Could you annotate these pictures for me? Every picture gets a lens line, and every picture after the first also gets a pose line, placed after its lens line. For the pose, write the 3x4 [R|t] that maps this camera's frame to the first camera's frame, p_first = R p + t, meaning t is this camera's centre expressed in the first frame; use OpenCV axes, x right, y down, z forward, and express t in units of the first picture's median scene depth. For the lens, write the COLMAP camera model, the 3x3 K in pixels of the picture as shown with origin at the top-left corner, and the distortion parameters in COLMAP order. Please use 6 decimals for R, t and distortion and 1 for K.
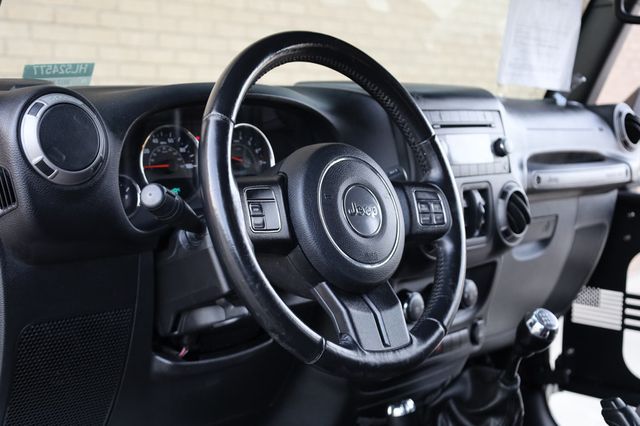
lens RADIAL K [[933.3, 0, 321.2], [0, 933.3, 213.0], [0, 0, 1]] dist [-0.022198, 0.000000]
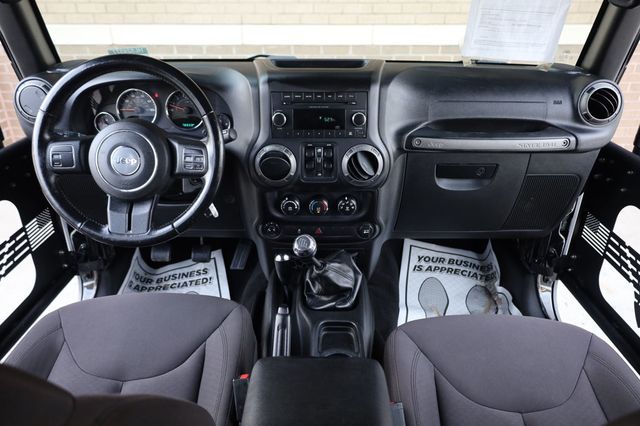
lens RADIAL K [[501.2, 0, 329.1], [0, 501.2, 213.8], [0, 0, 1]] dist [0.004352, 0.000045]
pose [[0.686411, 0.313647, -0.656099, 0.879557], [-0.076991, 0.928482, 0.363310, -0.261017], [0.723127, -0.198866, 0.661468, 0.528143]]
